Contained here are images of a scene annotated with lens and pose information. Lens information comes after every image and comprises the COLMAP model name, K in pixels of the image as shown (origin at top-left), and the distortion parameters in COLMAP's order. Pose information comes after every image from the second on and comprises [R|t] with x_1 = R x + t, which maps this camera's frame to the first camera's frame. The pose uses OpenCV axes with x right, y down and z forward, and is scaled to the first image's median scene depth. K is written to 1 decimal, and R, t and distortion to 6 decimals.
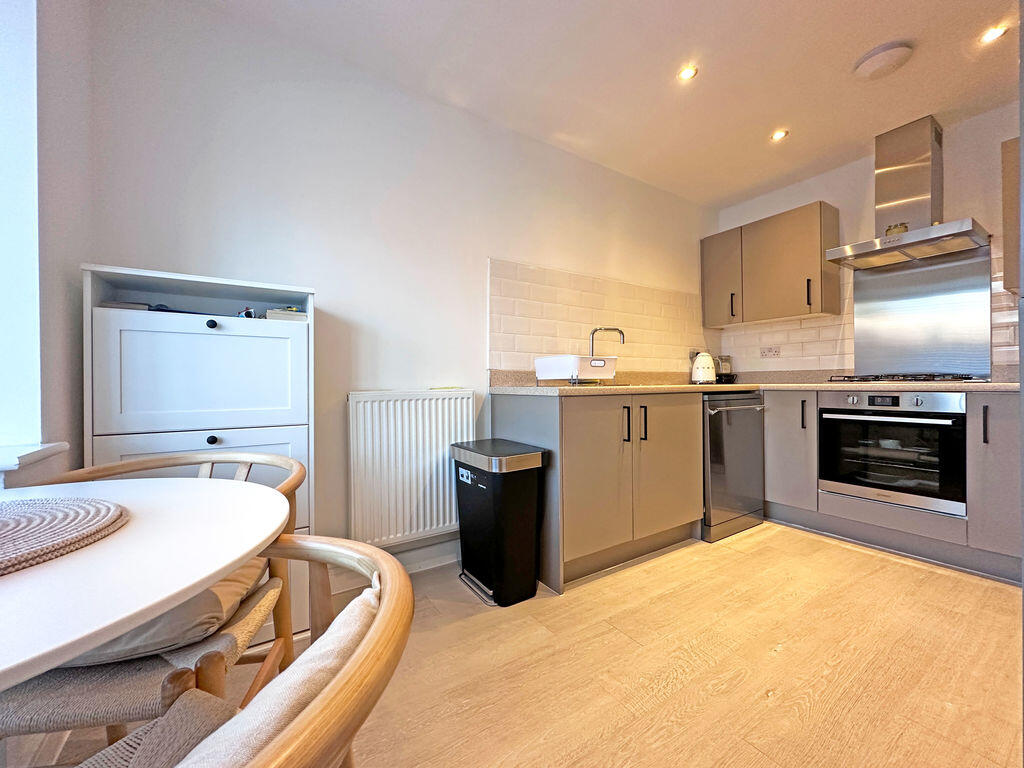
lens RADIAL K [[406.2, 0, 511.1], [0, 406.2, 386.0], [0, 0, 1]] dist [-0.000750, -0.000090]
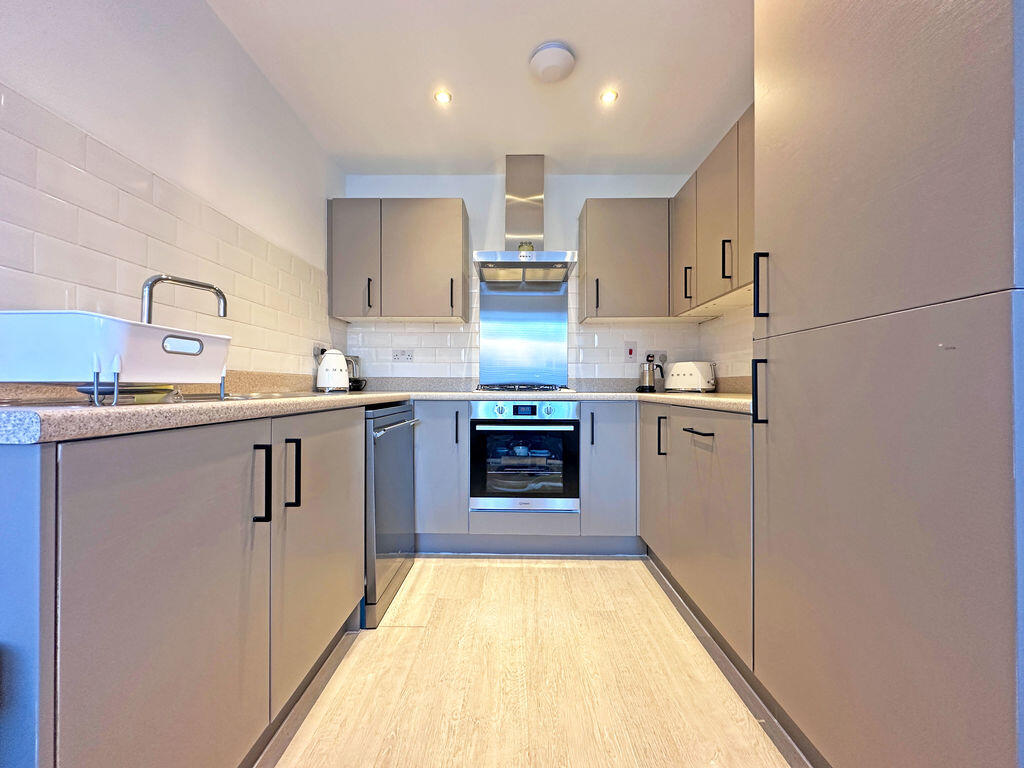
lens RADIAL K [[406.2, 0, 511.1], [0, 406.2, 386.0], [0, 0, 1]] dist [-0.000750, -0.000090]
pose [[0.553708, 0.013017, 0.832609, 0.048213], [-0.003464, 0.999905, -0.013329, -0.009201], [-0.832704, 0.004496, 0.553701, 0.433207]]
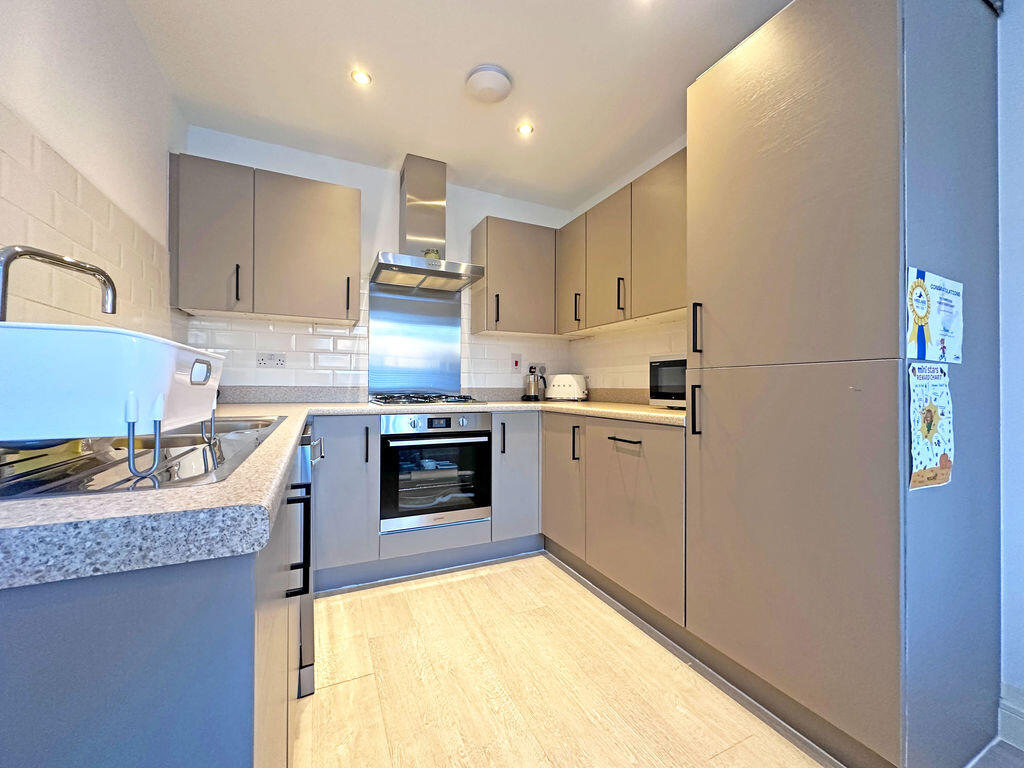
lens RADIAL K [[406.2, 0, 511.1], [0, 406.2, 386.0], [0, 0, 1]] dist [-0.000750, -0.000090]
pose [[0.132176, 0.013907, 0.991129, -0.041886], [-0.000958, 0.999903, -0.013902, -0.036879], [-0.991226, 0.000888, 0.132177, 0.646183]]
